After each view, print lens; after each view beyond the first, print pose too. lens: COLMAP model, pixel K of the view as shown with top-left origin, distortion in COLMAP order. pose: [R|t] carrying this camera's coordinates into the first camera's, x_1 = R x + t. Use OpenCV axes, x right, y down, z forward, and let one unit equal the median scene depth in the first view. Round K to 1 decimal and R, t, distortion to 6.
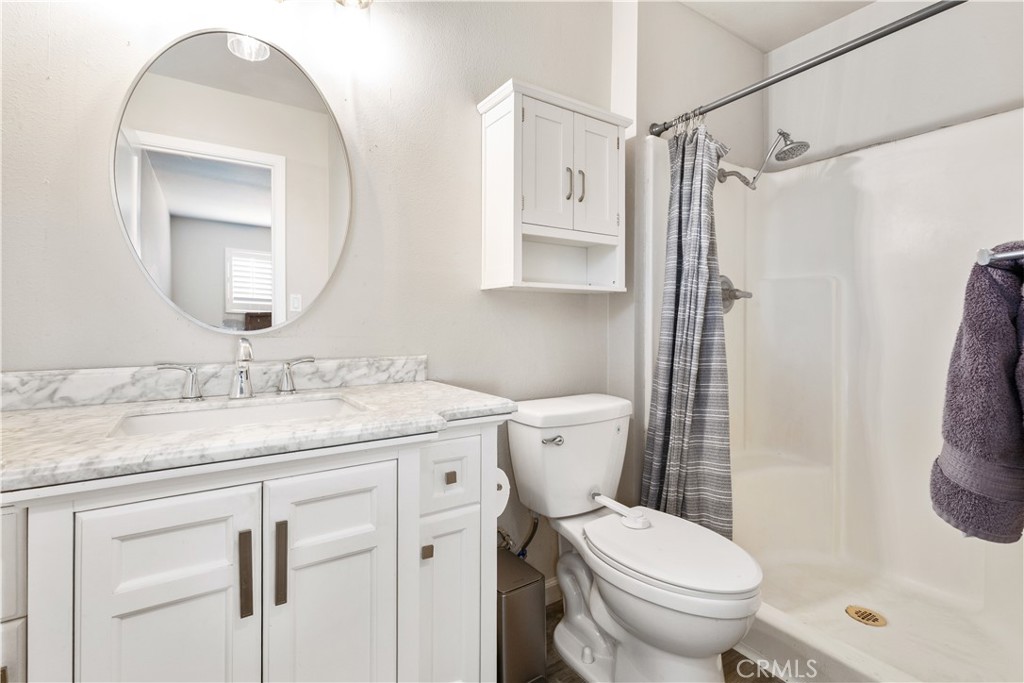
lens RADIAL K [[460.9, 0, 503.3], [0, 460.9, 327.7], [0, 0, 1]] dist [0.002689, 0.000044]
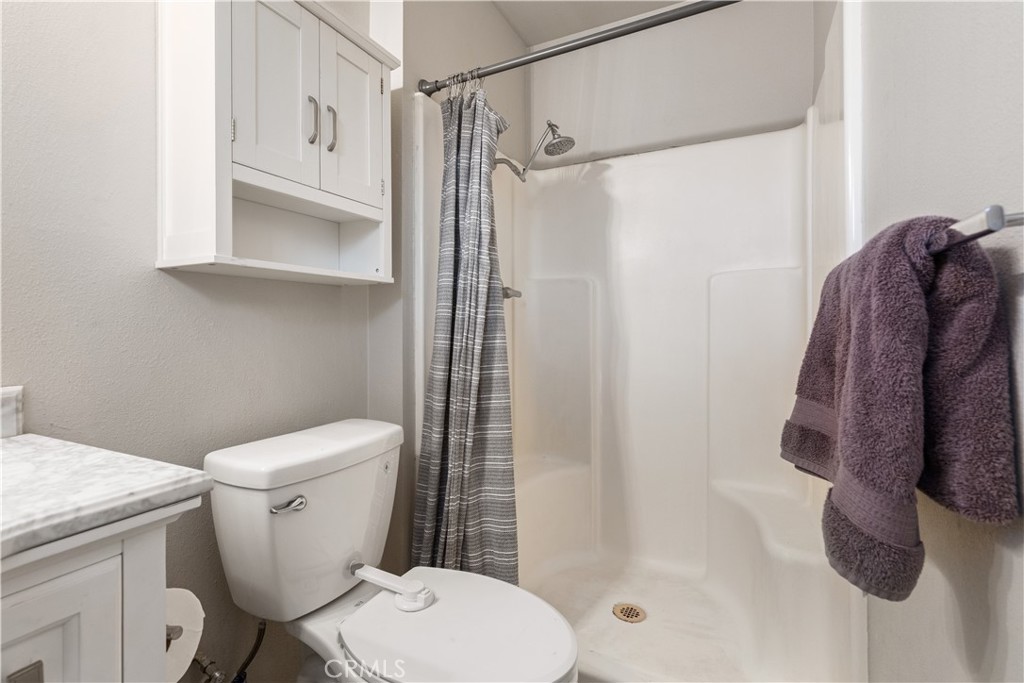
lens RADIAL K [[460.9, 0, 503.3], [0, 460.9, 327.7], [0, 0, 1]] dist [0.002689, 0.000044]
pose [[0.860630, -0.005310, 0.509203, 0.033789], [0.007677, 0.999967, -0.002548, -0.000401], [-0.509173, 0.006102, 0.860643, 0.255351]]
